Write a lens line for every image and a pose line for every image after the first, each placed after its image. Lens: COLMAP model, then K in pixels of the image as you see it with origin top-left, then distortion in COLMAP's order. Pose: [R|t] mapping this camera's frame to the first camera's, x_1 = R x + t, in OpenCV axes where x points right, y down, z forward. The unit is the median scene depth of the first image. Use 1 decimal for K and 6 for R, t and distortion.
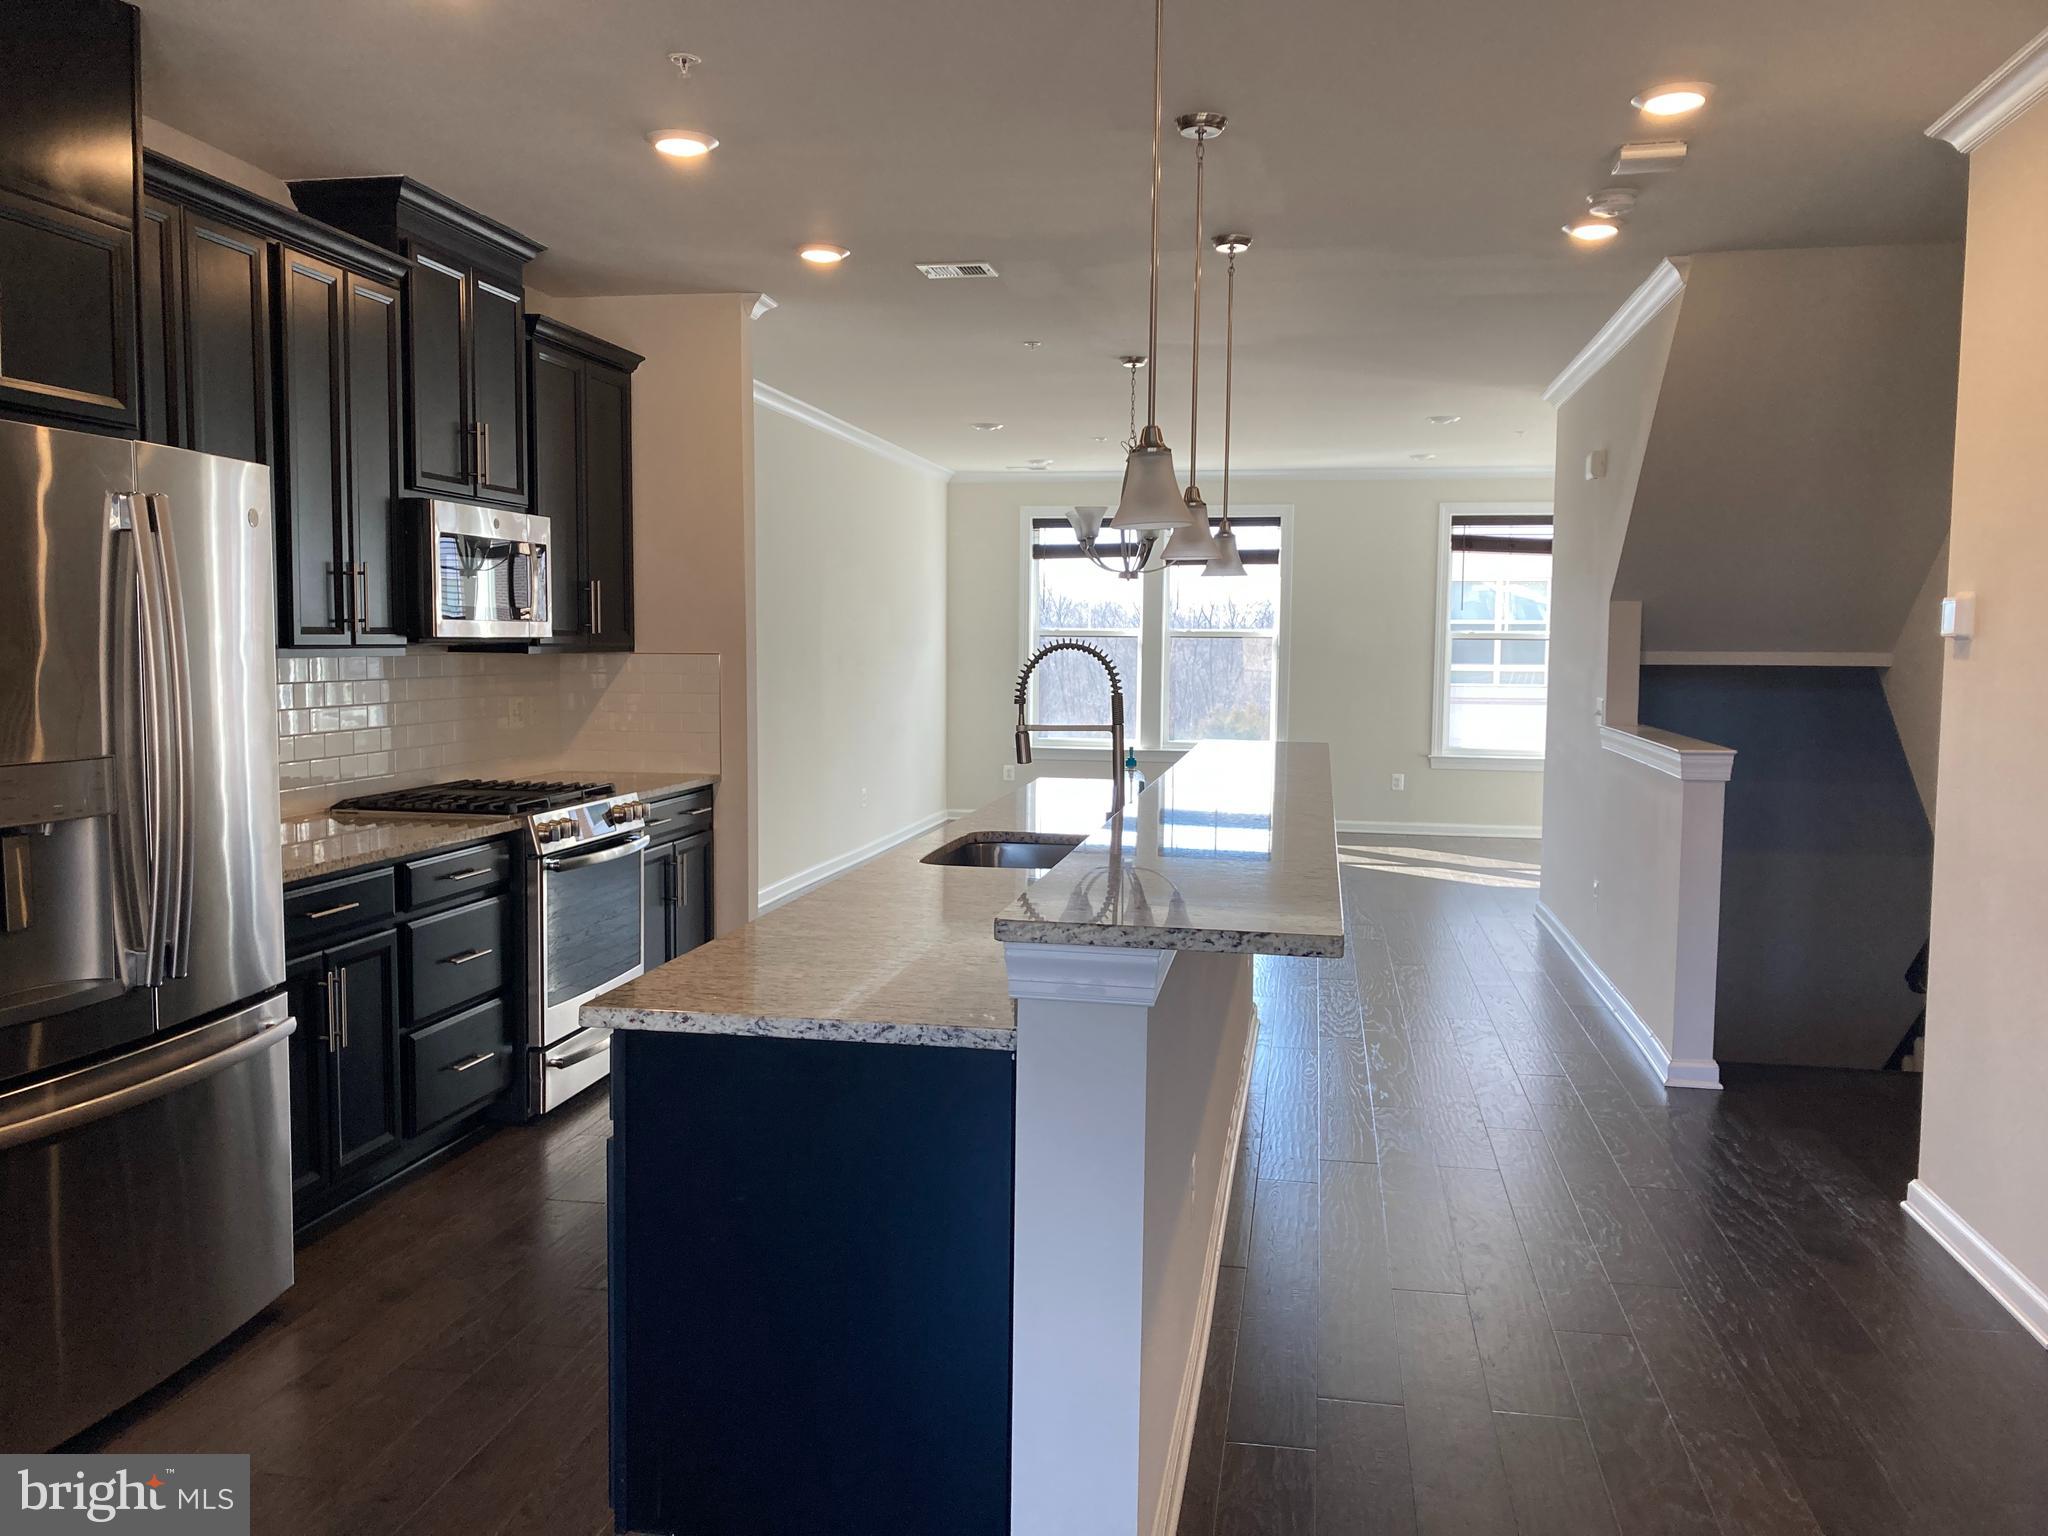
lens RADIAL K [[1701.1, 0, 1024.0], [0, 1701.1, 768.0], [0, 0, 1]] dist [0.057410, 0.001198]
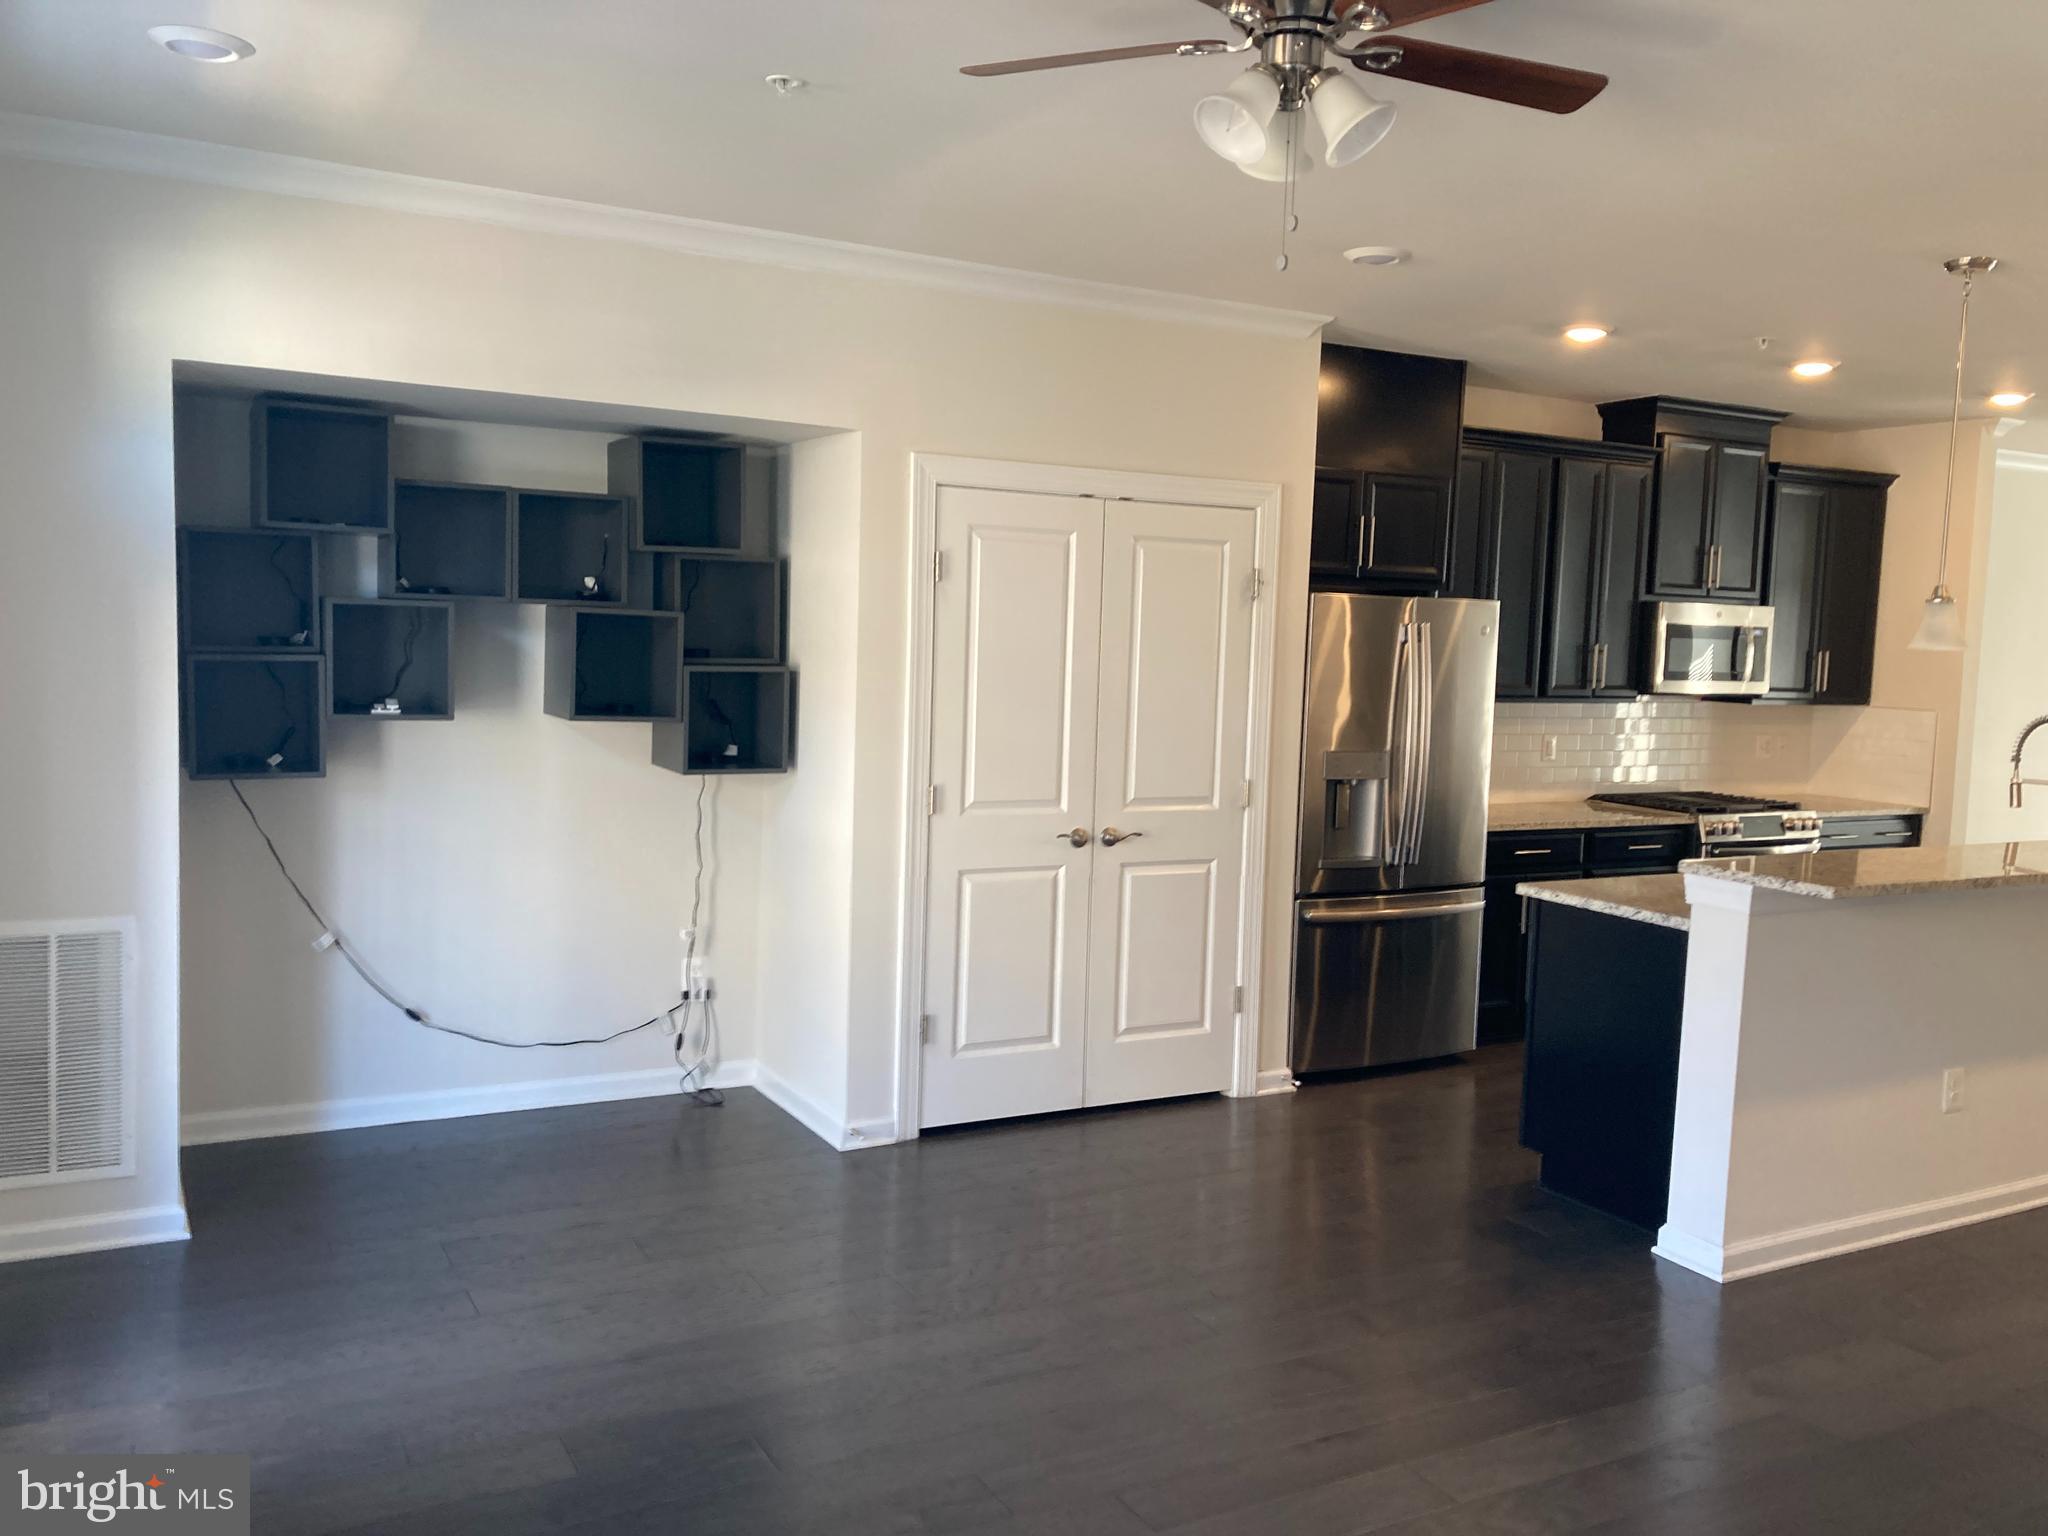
lens RADIAL K [[1699.4, 0, 1024.0], [0, 1699.4, 768.0], [0, 0, 1]] dist [-0.001837, -0.007614]
pose [[0.632706, 0.076982, -0.770556, 0.424544], [-0.087102, 0.995807, 0.027966, -0.002784], [0.769478, 0.049423, 0.636759, -0.346857]]
